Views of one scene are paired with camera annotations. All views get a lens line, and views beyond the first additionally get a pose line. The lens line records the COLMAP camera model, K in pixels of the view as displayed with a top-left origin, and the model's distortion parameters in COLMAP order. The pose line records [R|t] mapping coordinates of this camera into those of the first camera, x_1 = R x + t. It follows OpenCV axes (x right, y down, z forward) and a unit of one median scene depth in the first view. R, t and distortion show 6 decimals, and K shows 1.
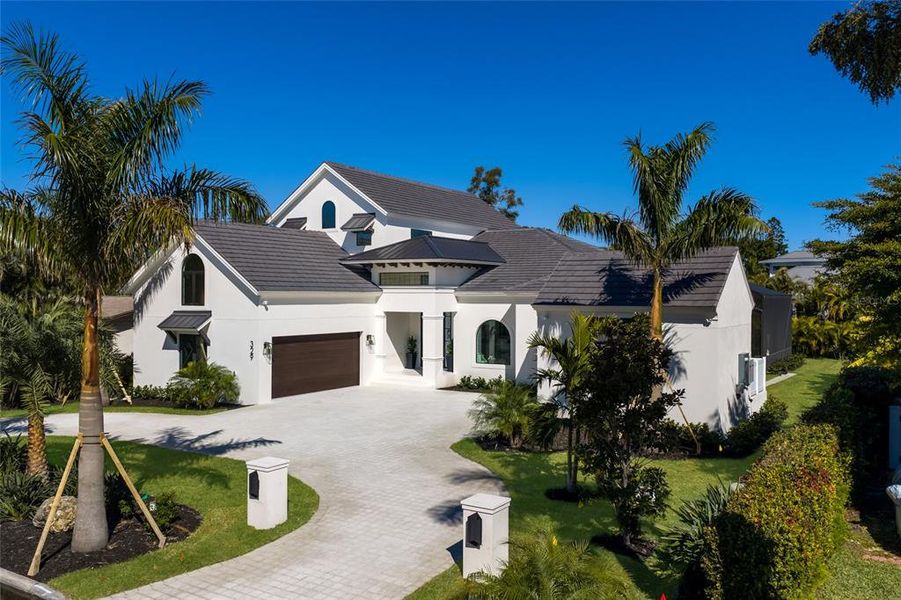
lens RADIAL K [[667.6, 0, 450.5], [0, 667.6, 300.0], [0, 0, 1]] dist [0.003905, 0.000701]
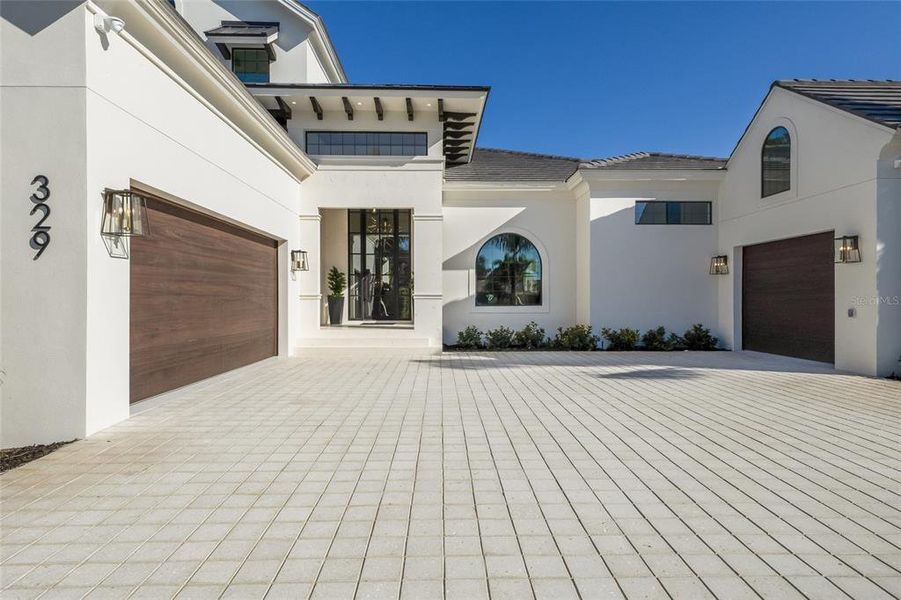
lens RADIAL K [[497.3, 0, 451.6], [0, 497.3, 294.9], [0, 0, 1]] dist [-0.014807, -0.000580]
pose [[0.842842, -0.003448, 0.538150, -0.262127], [0.002045, 0.999993, 0.003205, 0.100227], [-0.538157, -0.001601, 0.842843, 0.757242]]
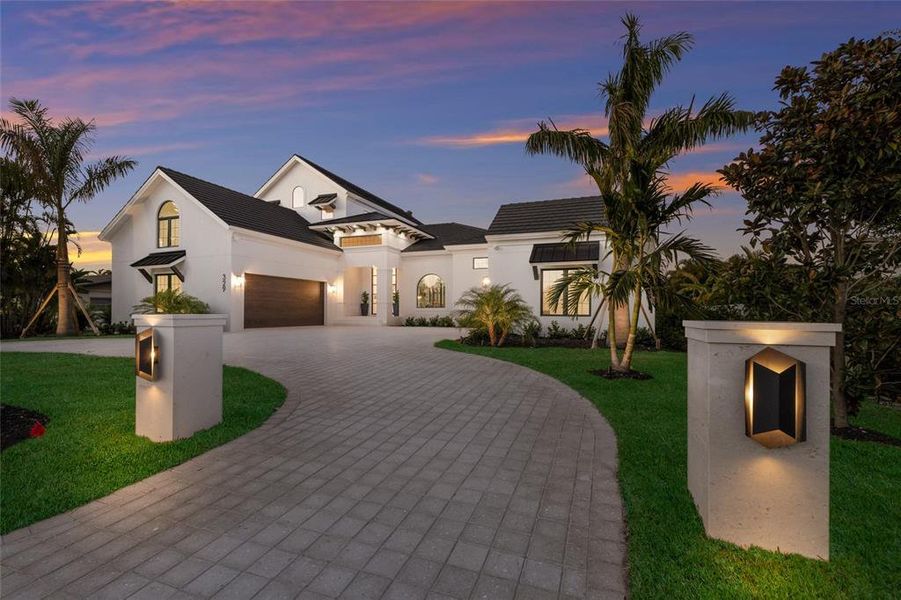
lens RADIAL K [[387.4, 0, 447.2], [0, 387.4, 303.5], [0, 0, 1]] dist [0.003505, 0.000079]
pose [[0.982054, 0.002962, 0.188578, -0.056431], [-0.002478, 0.999993, -0.002803, 0.106247], [-0.188585, 0.002286, 0.982054, 0.298308]]
